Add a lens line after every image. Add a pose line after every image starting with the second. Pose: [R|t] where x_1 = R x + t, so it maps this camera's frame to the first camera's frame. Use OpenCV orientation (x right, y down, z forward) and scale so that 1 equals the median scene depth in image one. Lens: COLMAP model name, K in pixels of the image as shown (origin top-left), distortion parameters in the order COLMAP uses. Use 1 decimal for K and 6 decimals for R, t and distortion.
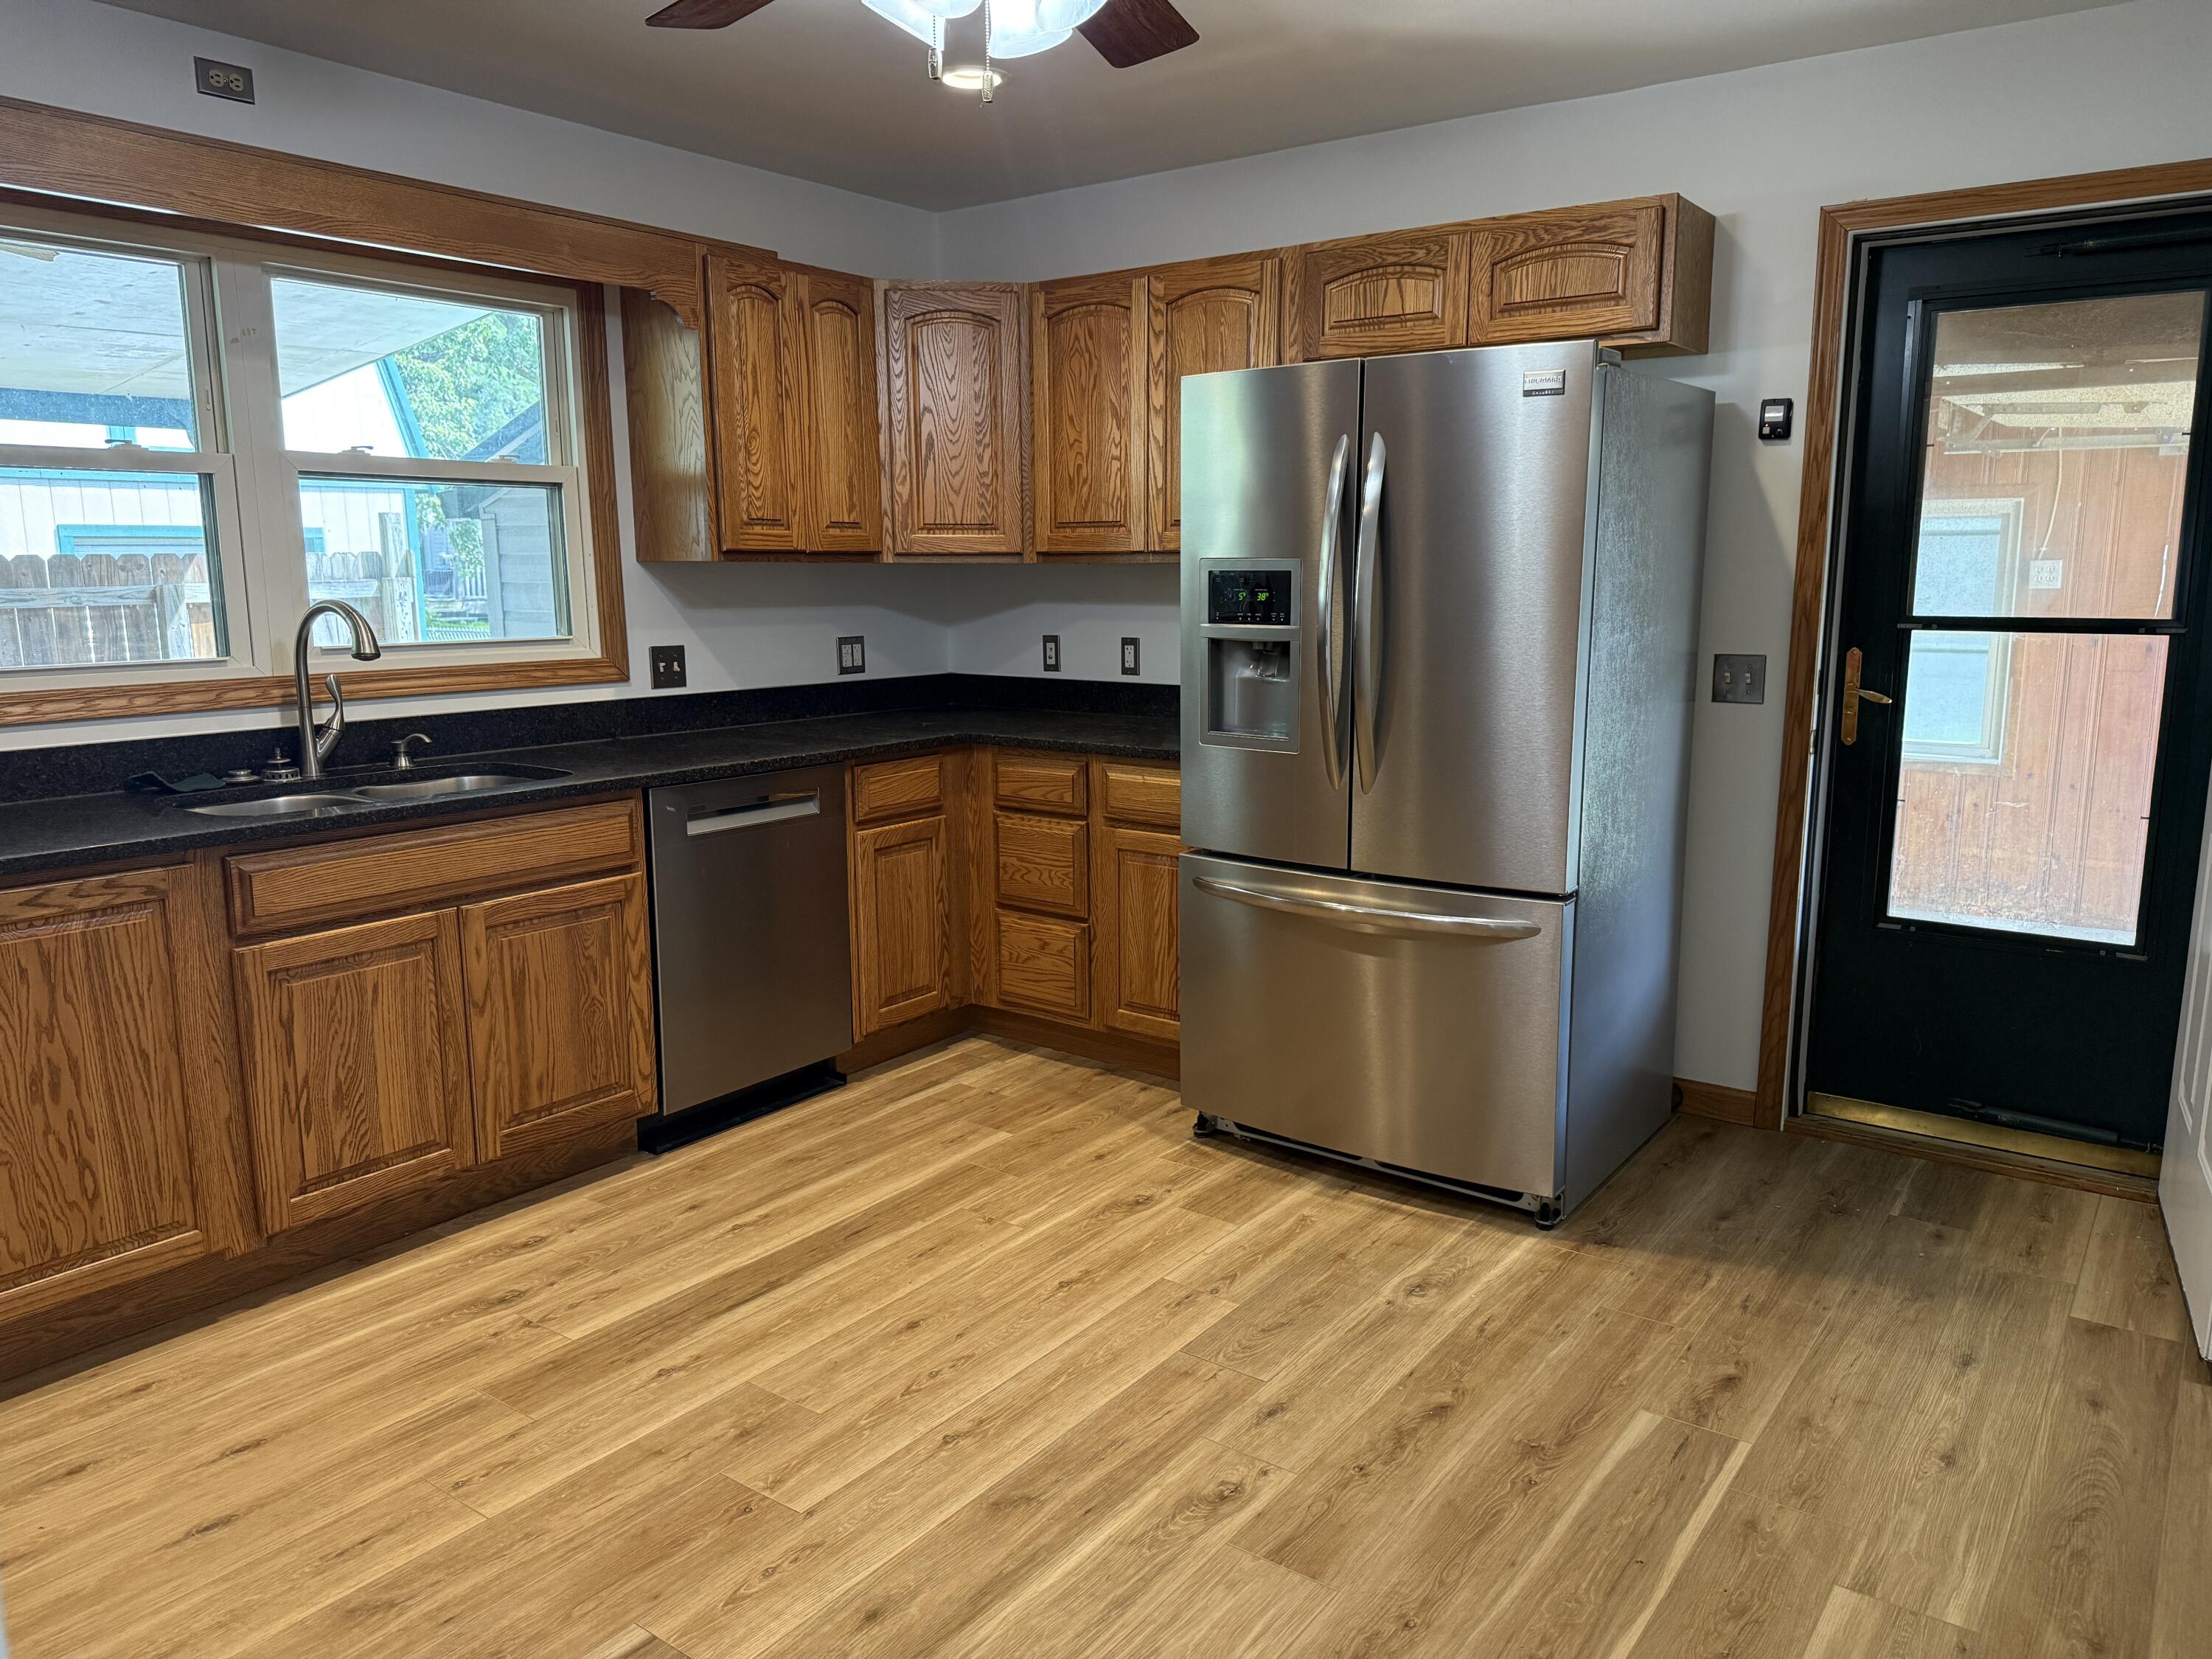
lens RADIAL K [[1552.7, 0, 1112.3], [0, 1552.7, 828.6], [0, 0, 1]] dist [0.104517, -0.154426]
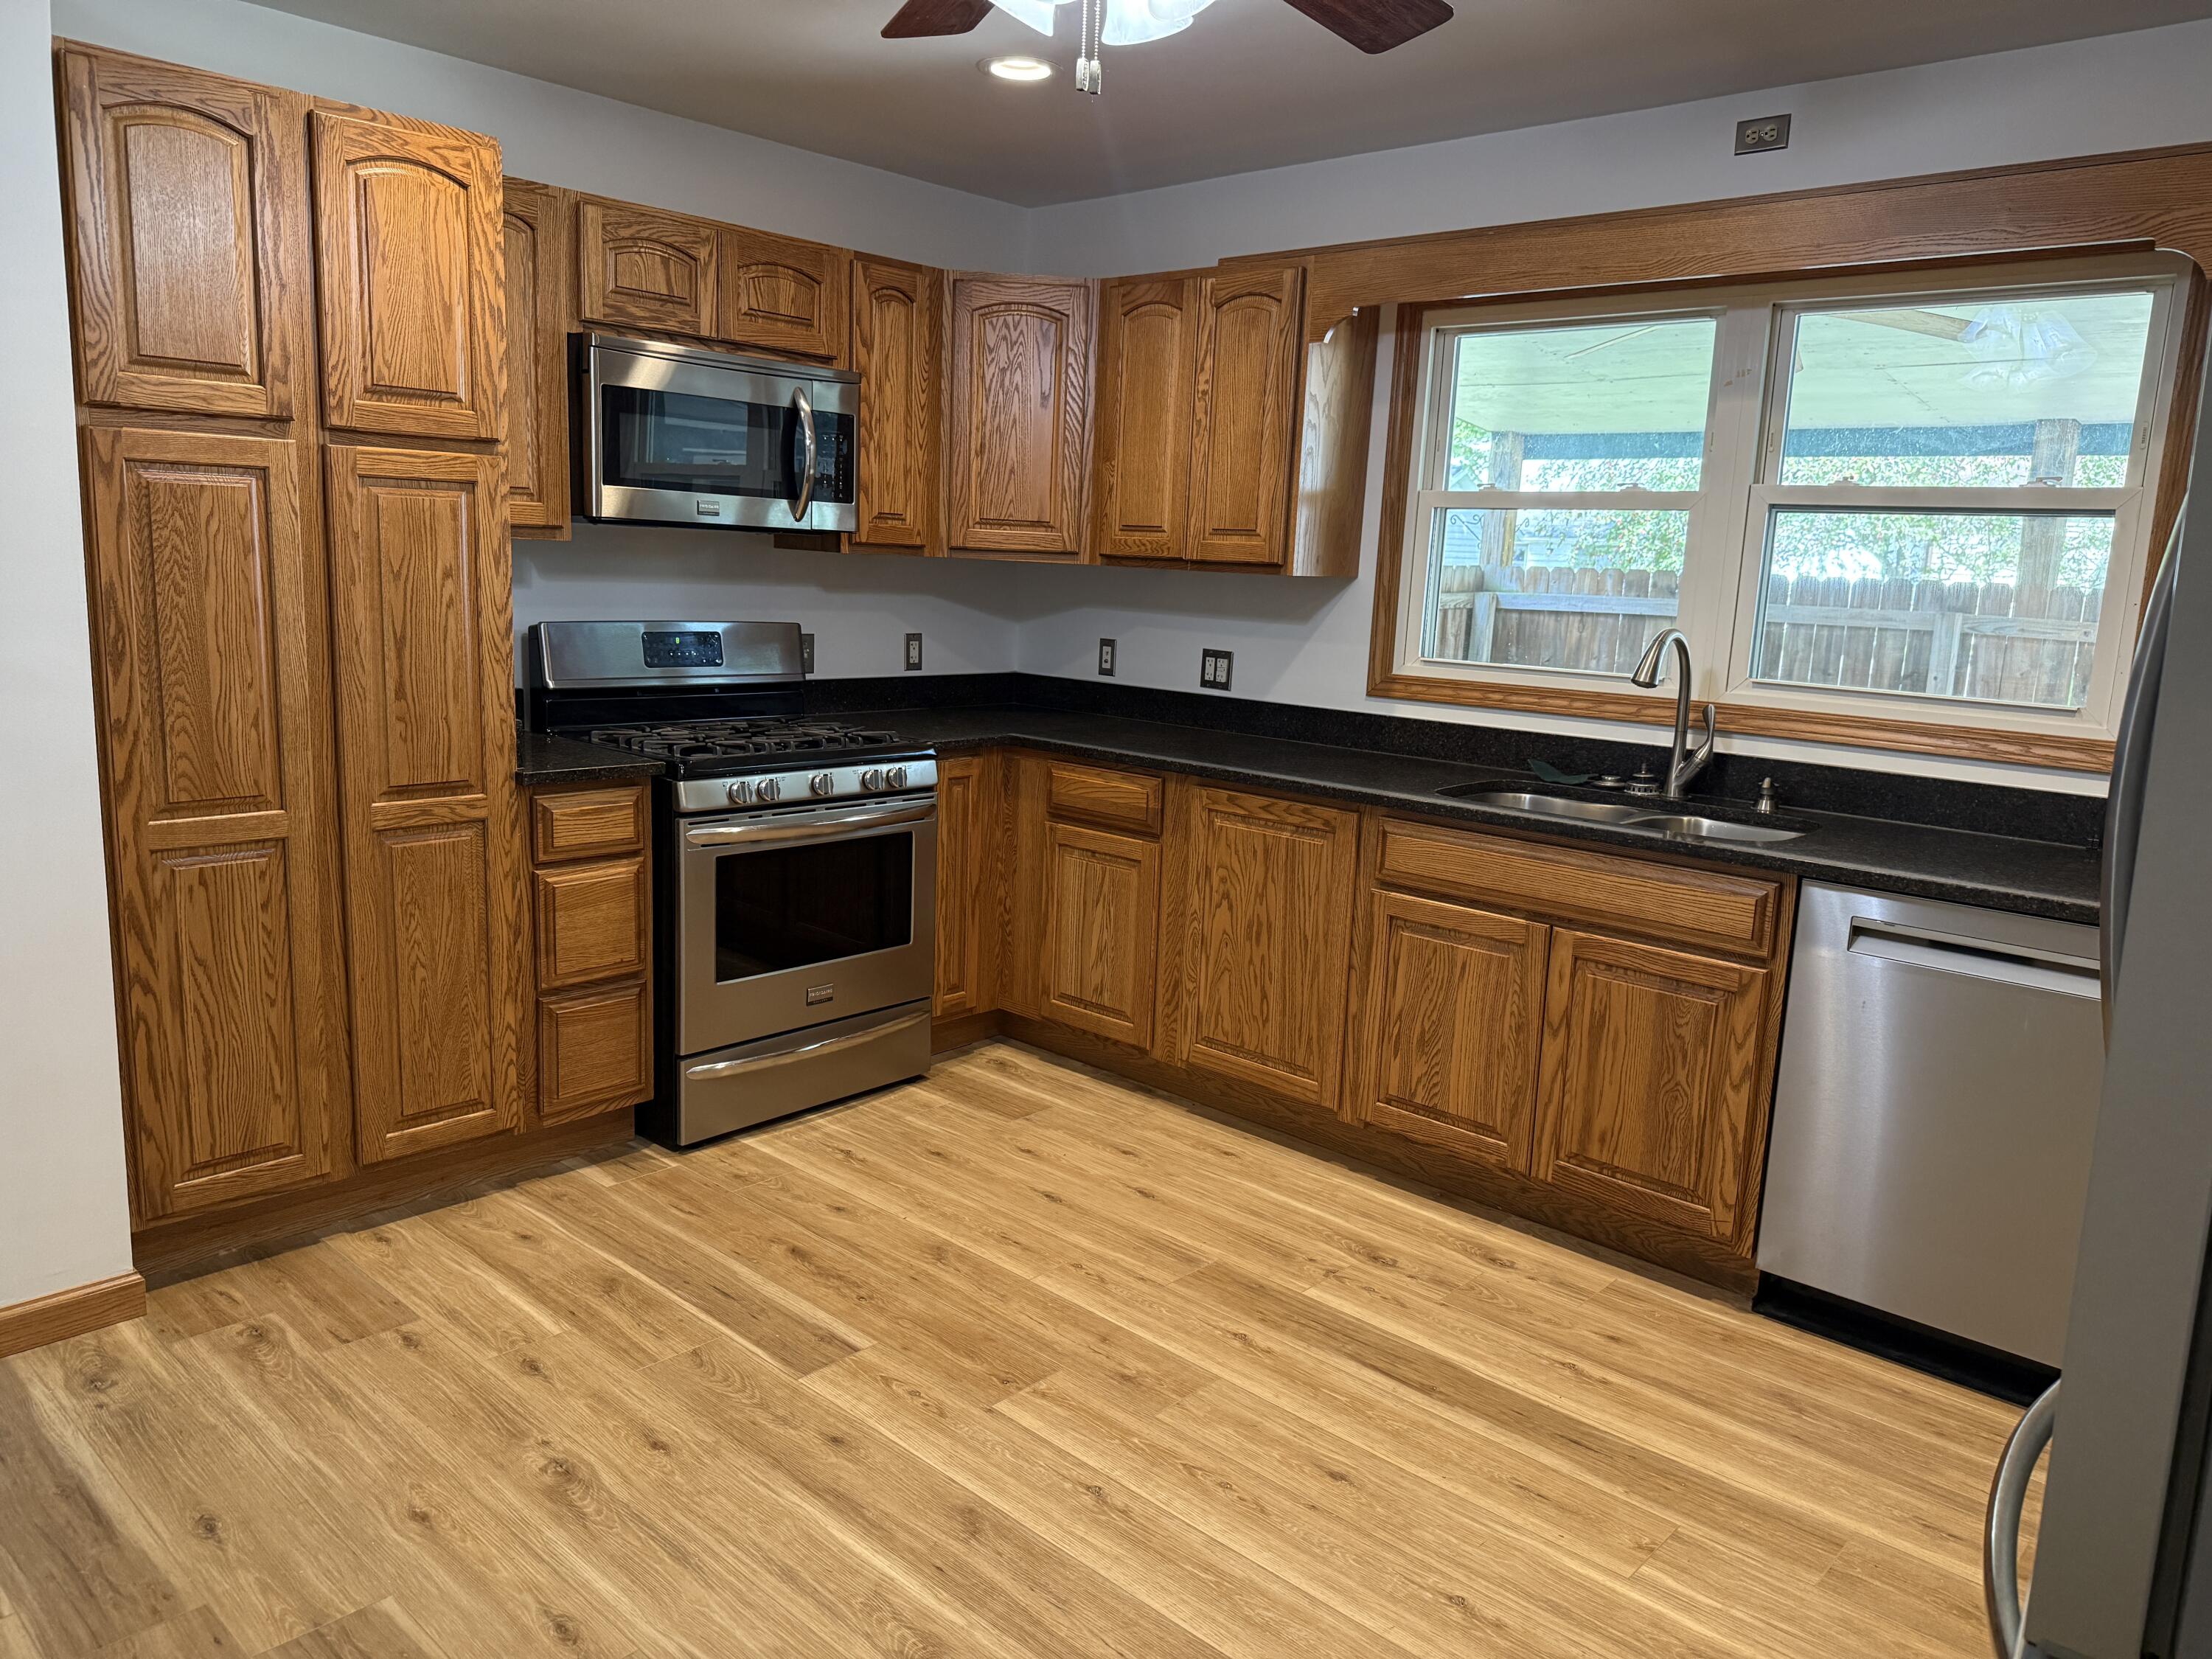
lens RADIAL K [[1529.2, 0, 1109.0], [0, 1529.2, 863.5], [0, 0, 1]] dist [0.002788, -0.045504]
pose [[-0.121058, 0.190496, -0.974195, 0.626413], [-0.212004, 0.953807, 0.212854, -0.150198], [0.969742, 0.232300, -0.075080, 0.853076]]
